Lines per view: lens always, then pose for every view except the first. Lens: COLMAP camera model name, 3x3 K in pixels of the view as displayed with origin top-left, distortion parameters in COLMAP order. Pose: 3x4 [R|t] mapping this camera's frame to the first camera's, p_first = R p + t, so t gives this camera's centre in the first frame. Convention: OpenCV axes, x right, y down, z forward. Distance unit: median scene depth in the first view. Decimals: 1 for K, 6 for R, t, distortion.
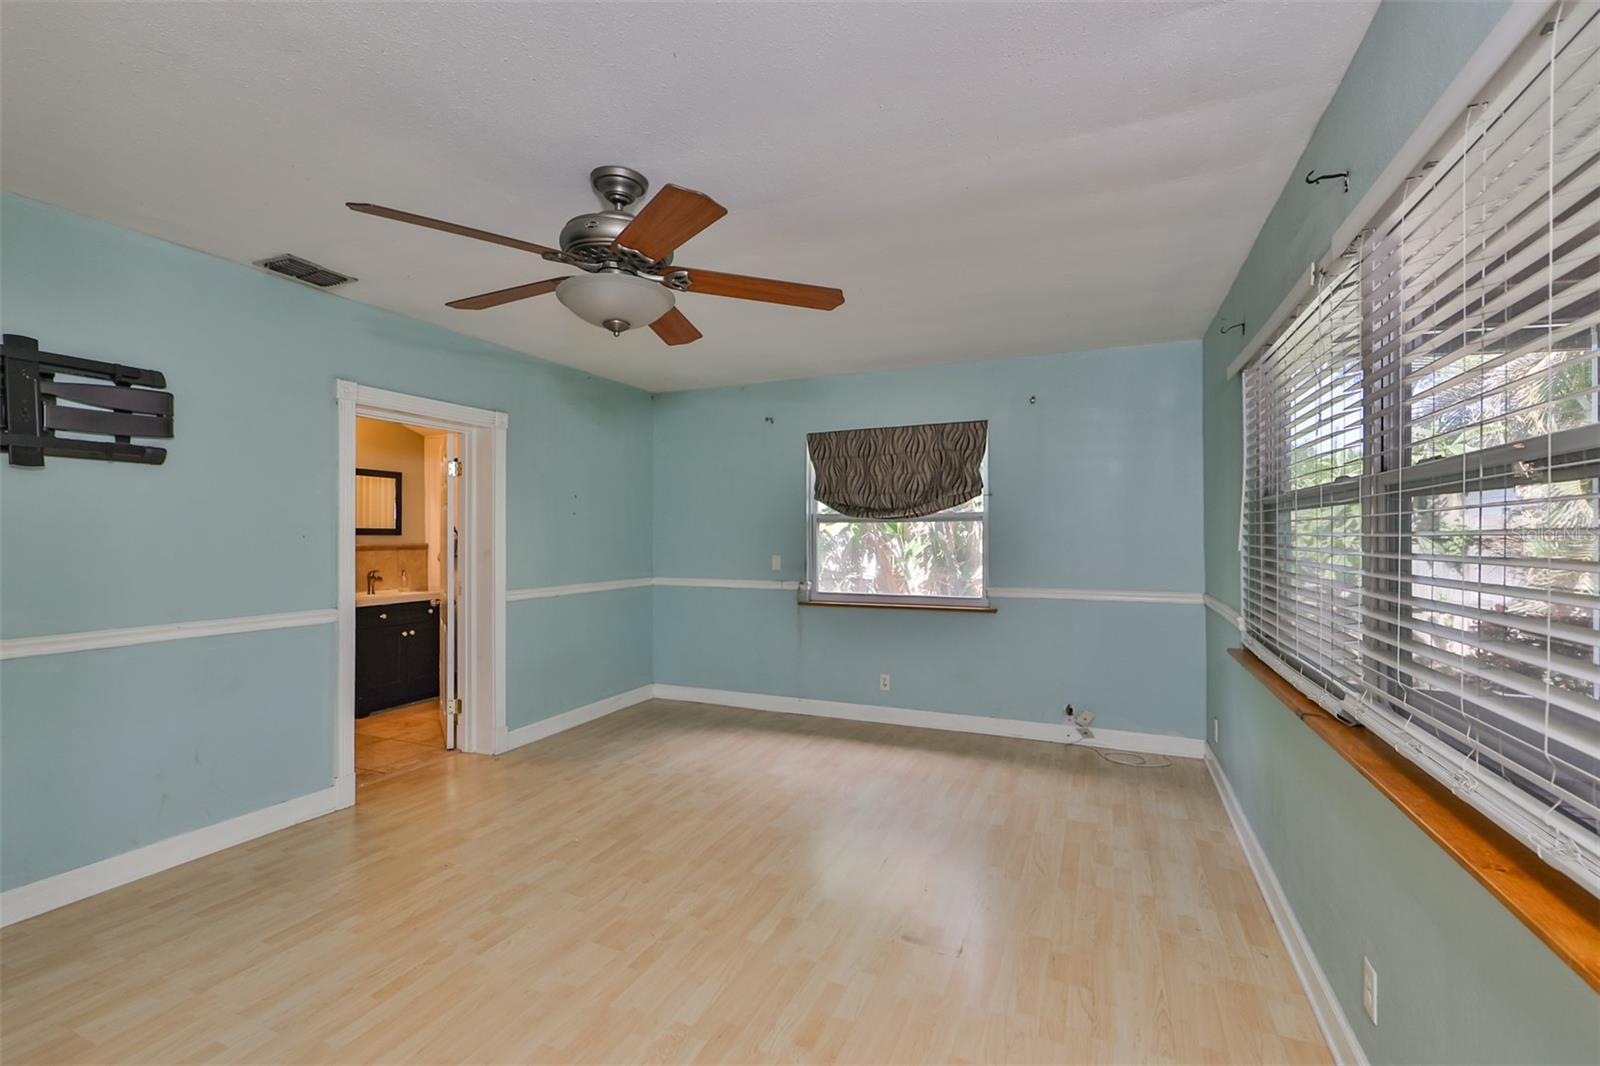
lens RADIAL K [[685.6, 0, 812.5], [0, 685.6, 524.9], [0, 0, 1]] dist [0.003112, 0.000153]
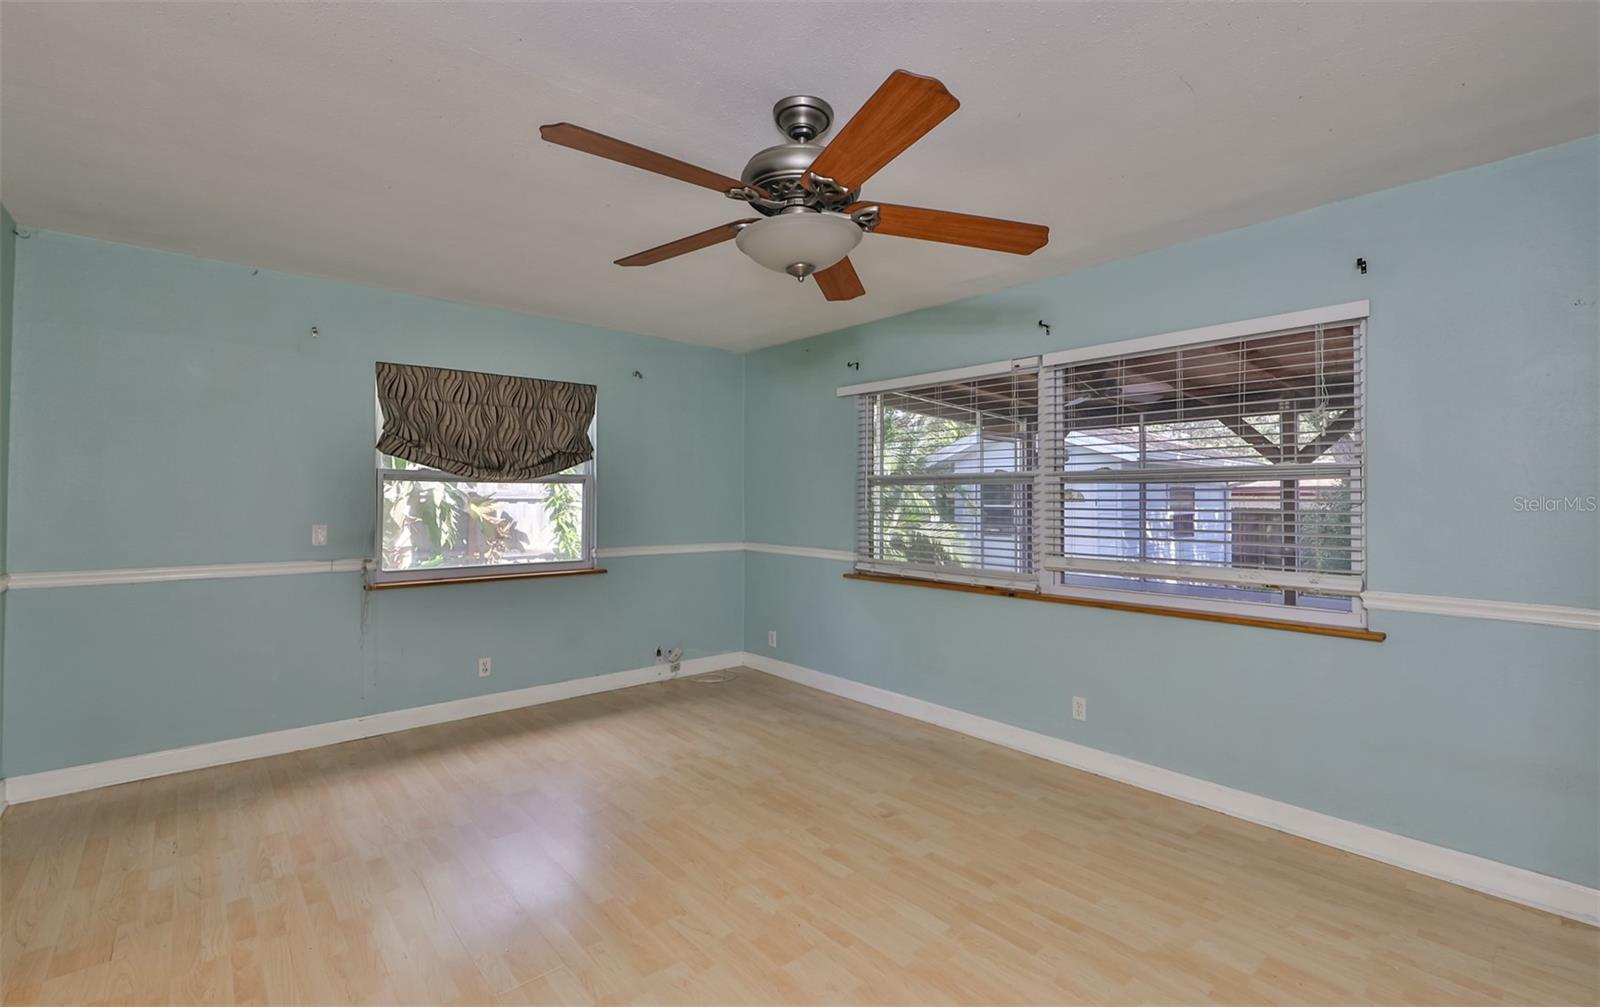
lens RADIAL K [[676.9, 0, 793.9], [0, 676.9, 488.4], [0, 0, 1]] dist [0.003129, 0.001287]
pose [[0.453099, 0.015932, 0.891318, -0.509289], [-0.020873, 0.999756, -0.007259, 0.001933], [-0.891216, -0.015315, 0.453321, 0.280056]]
